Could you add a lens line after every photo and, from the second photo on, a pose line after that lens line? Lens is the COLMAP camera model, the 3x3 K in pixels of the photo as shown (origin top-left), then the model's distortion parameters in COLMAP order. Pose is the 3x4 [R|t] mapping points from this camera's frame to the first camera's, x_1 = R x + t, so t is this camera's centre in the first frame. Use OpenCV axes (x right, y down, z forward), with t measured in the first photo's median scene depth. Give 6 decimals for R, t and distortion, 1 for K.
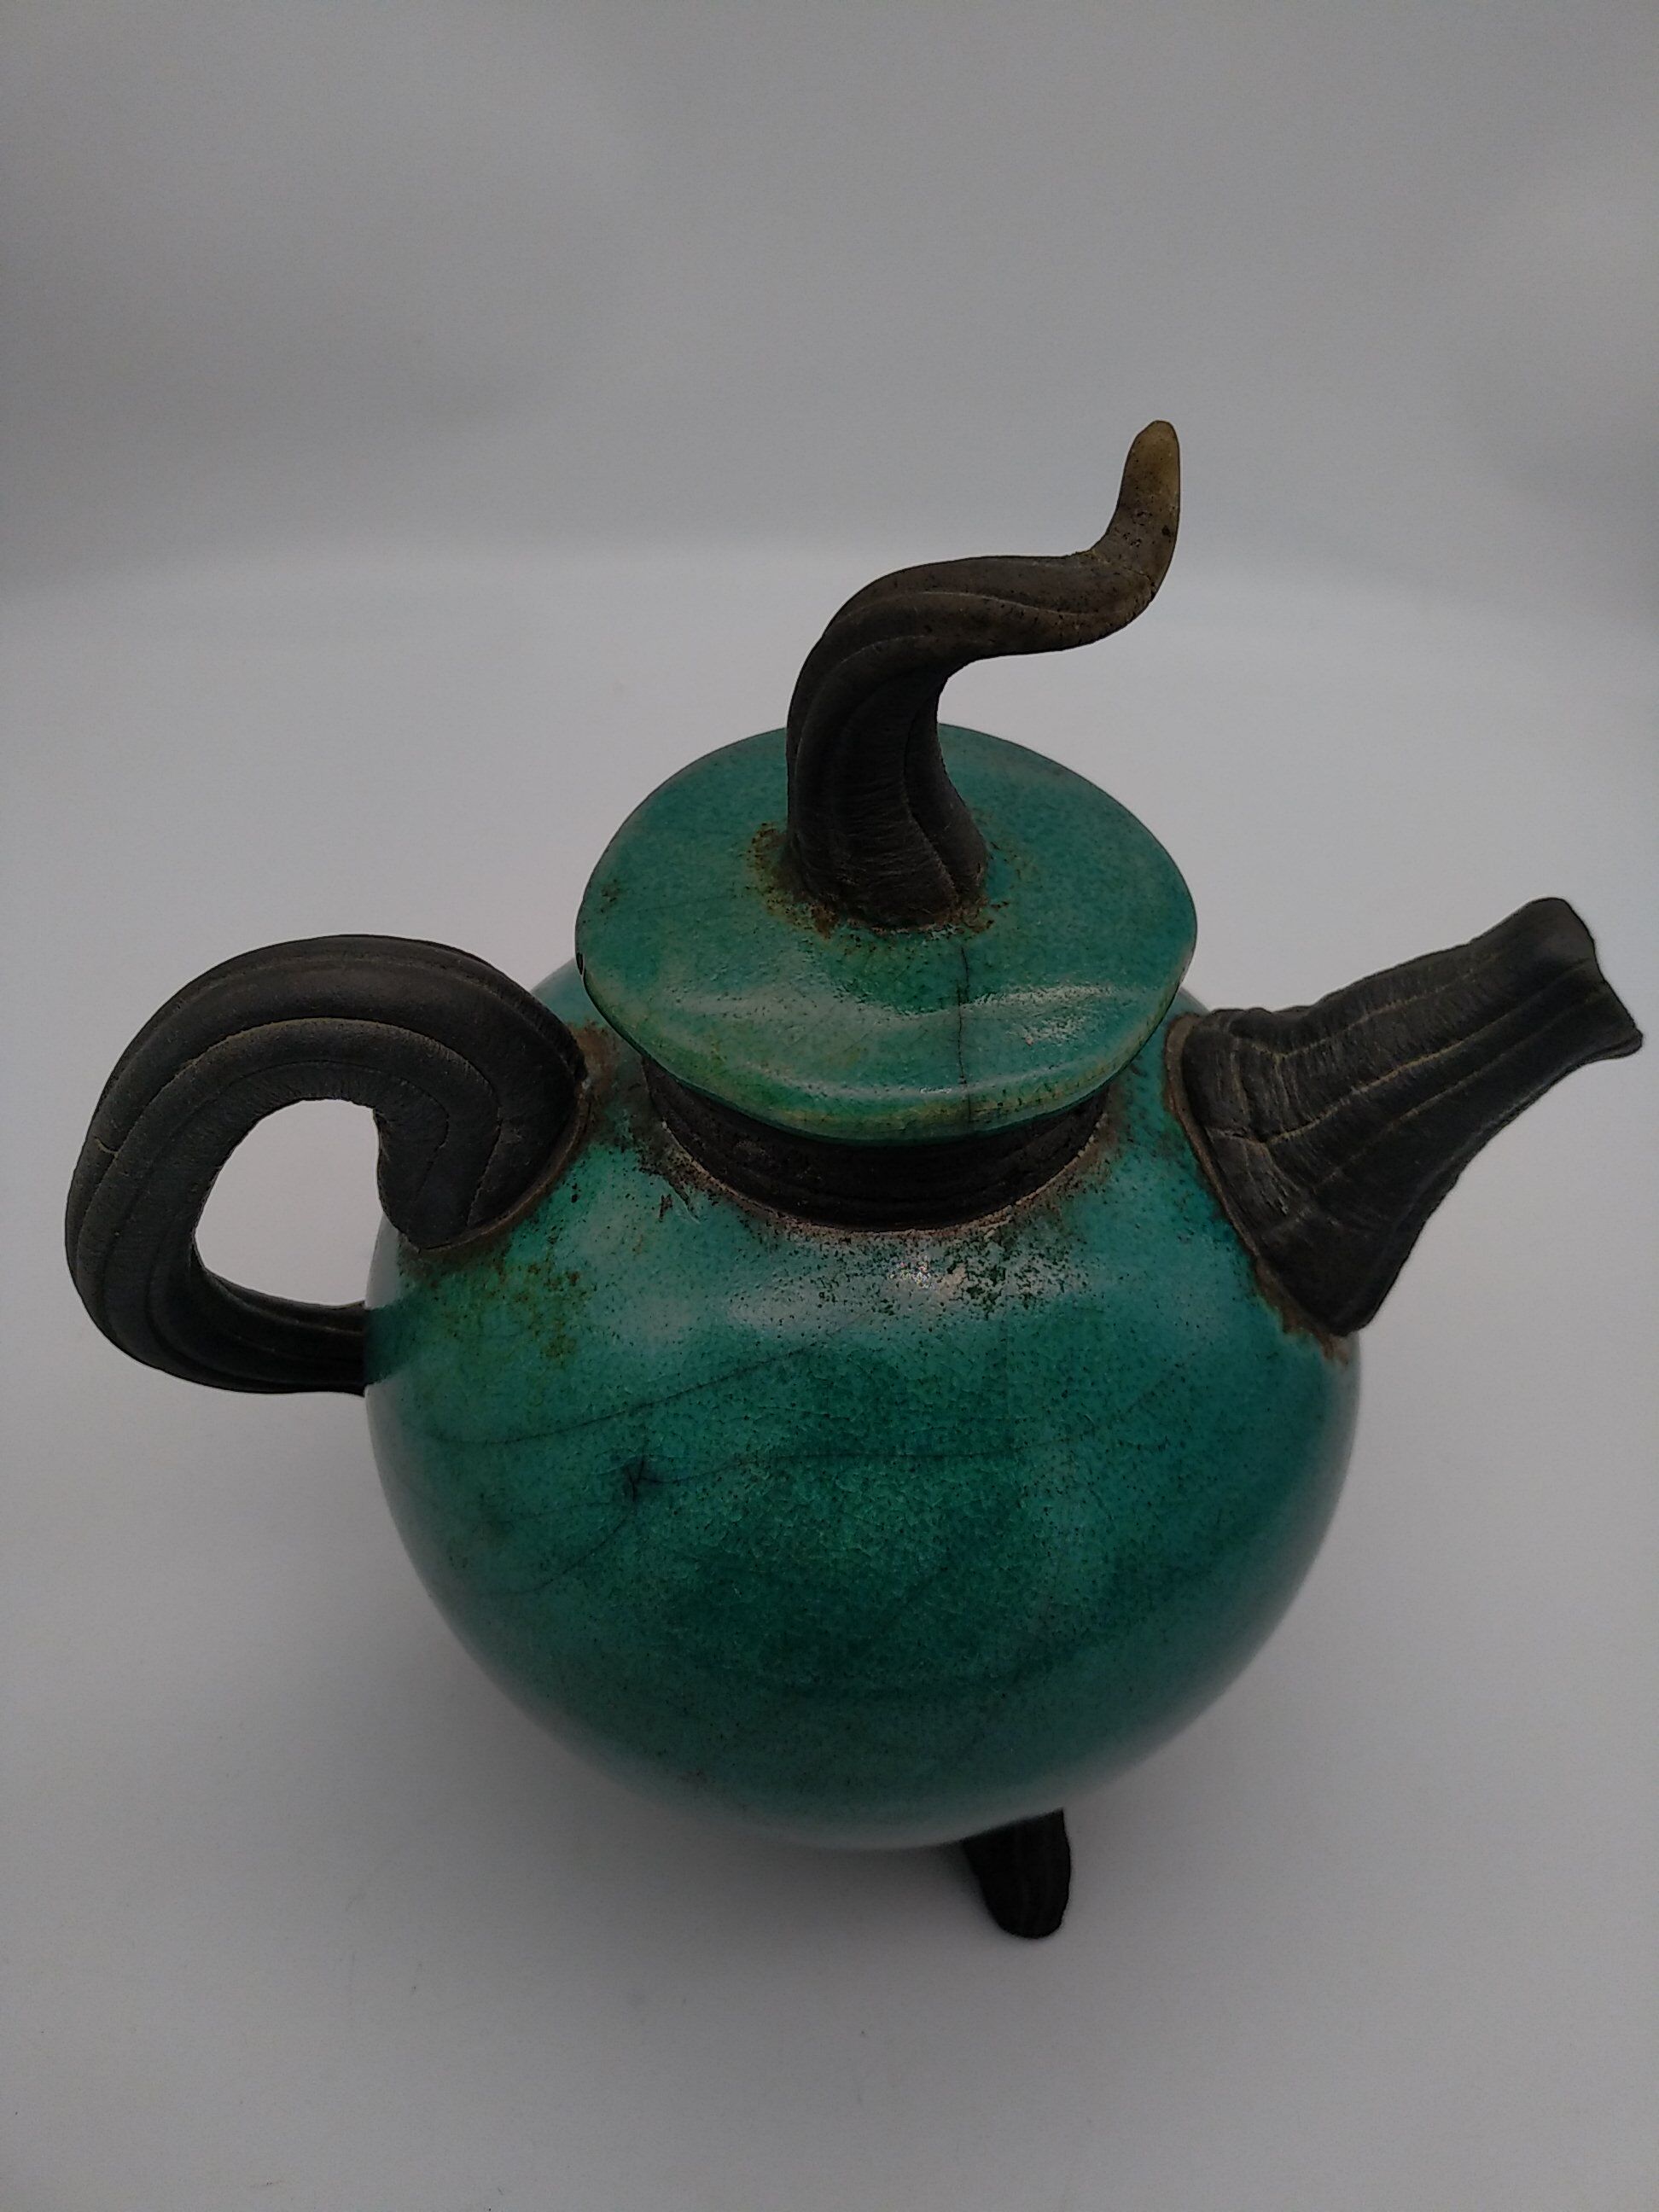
lens RADIAL K [[1714.5, 0, 796.0], [0, 1714.5, 1057.7], [0, 0, 1]] dist [0.082508, -0.156135]
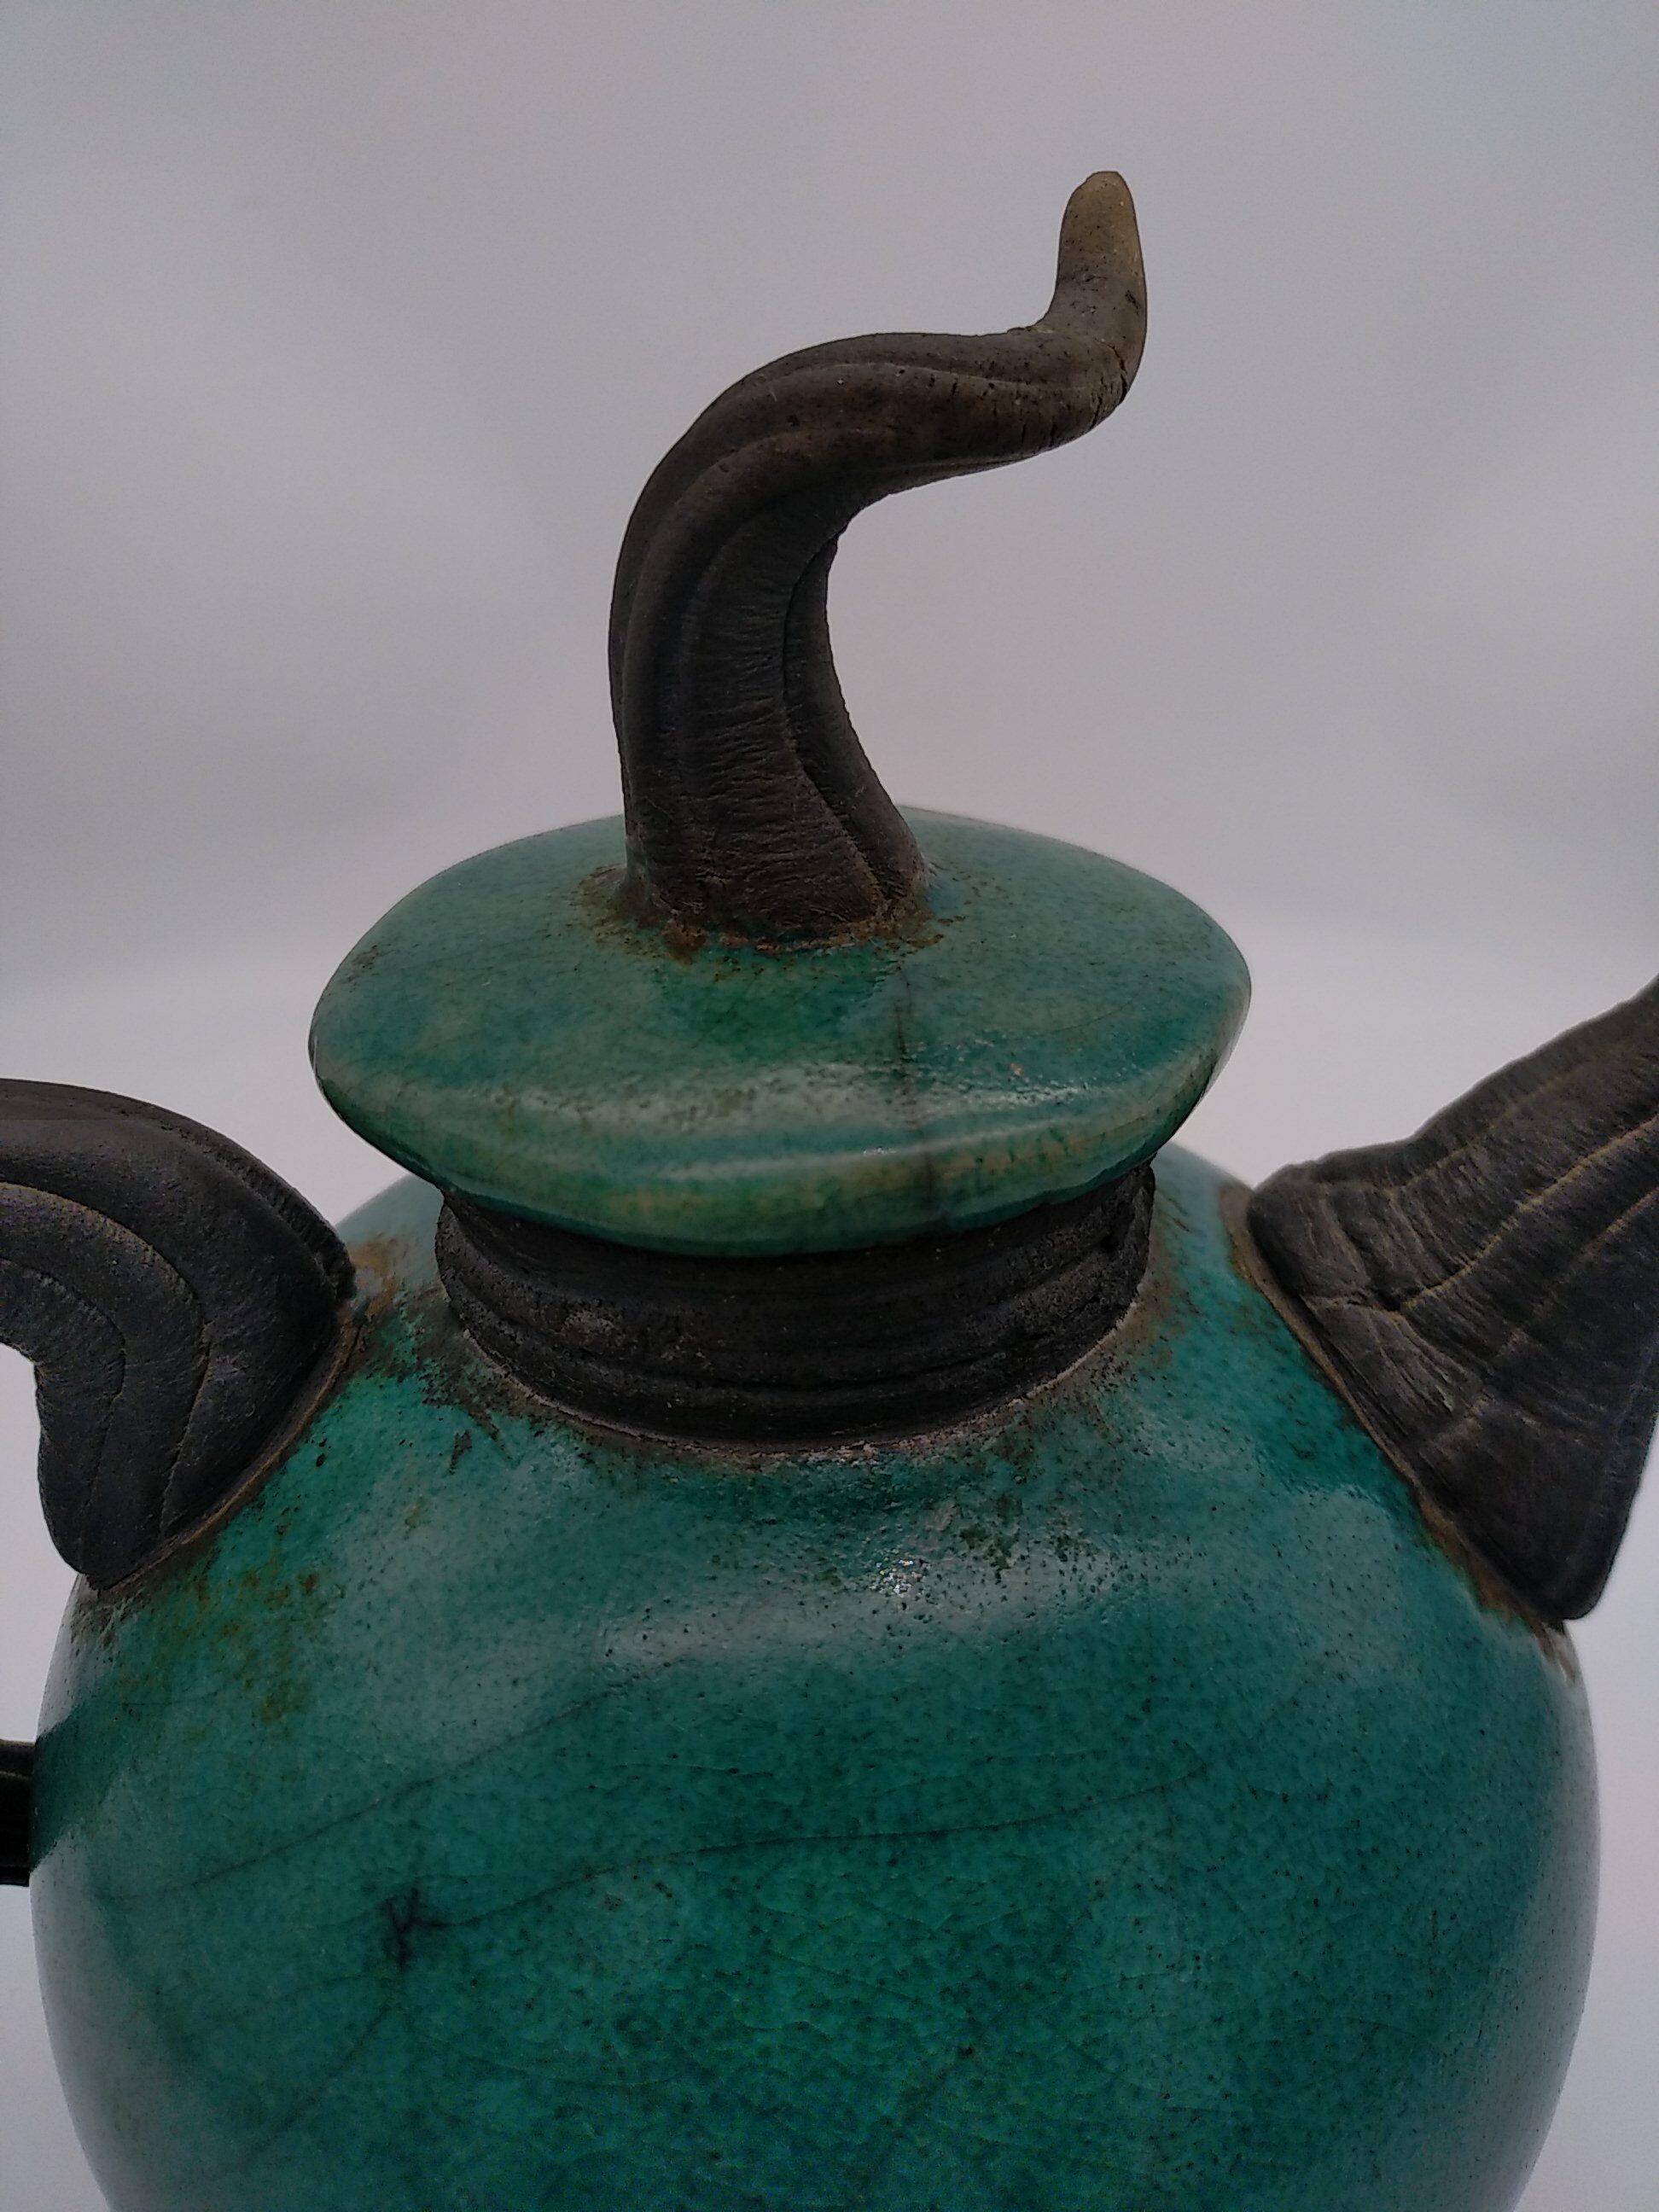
lens RADIAL K [[1704.2, 0, 797.8], [0, 1704.2, 1109.7], [0, 0, 1]] dist [0.043924, -0.153787]
pose [[0.997580, -0.065636, 0.022947, 0.039312], [0.069508, 0.950065, -0.304213, 0.169855], [-0.001833, 0.305071, 0.952328, 0.390826]]
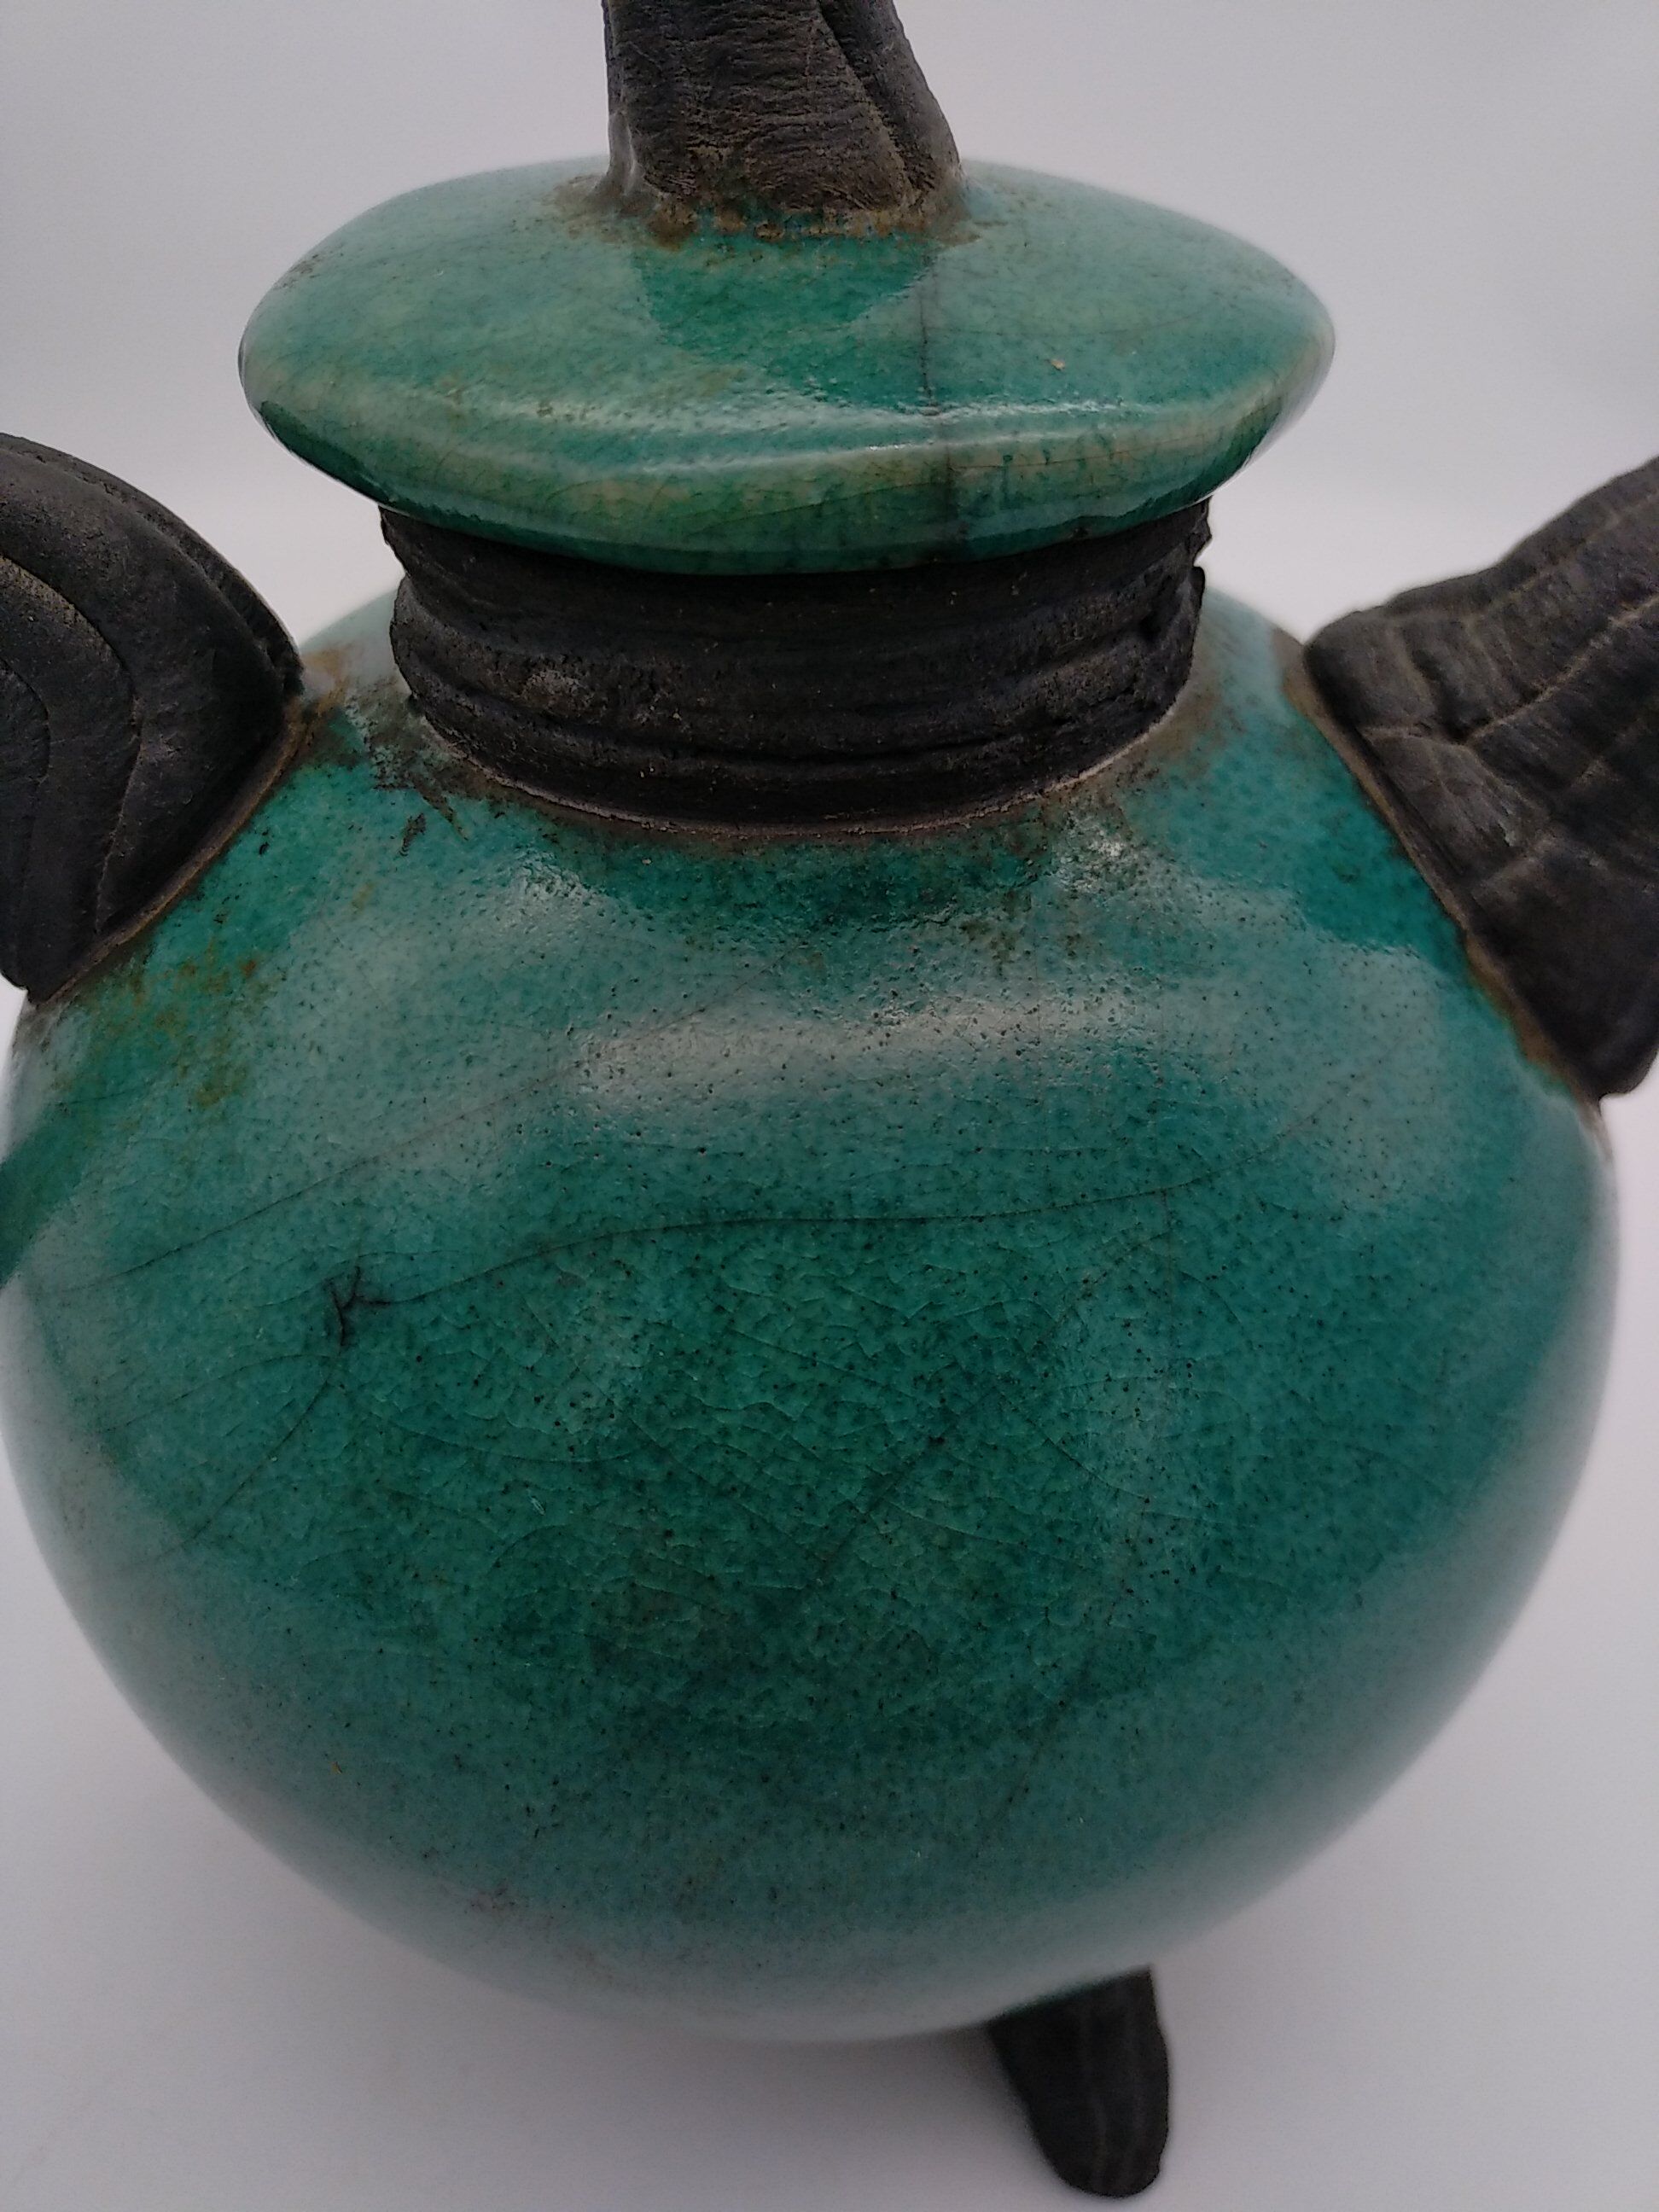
lens RADIAL K [[1704.2, 0, 797.8], [0, 1704.2, 1109.7], [0, 0, 1]] dist [0.043924, -0.153787]
pose [[0.999520, -0.030897, 0.002086, 0.045477], [0.030936, 0.993187, -0.112354, 0.248214], [0.001399, 0.112365, 0.993666, 0.473460]]
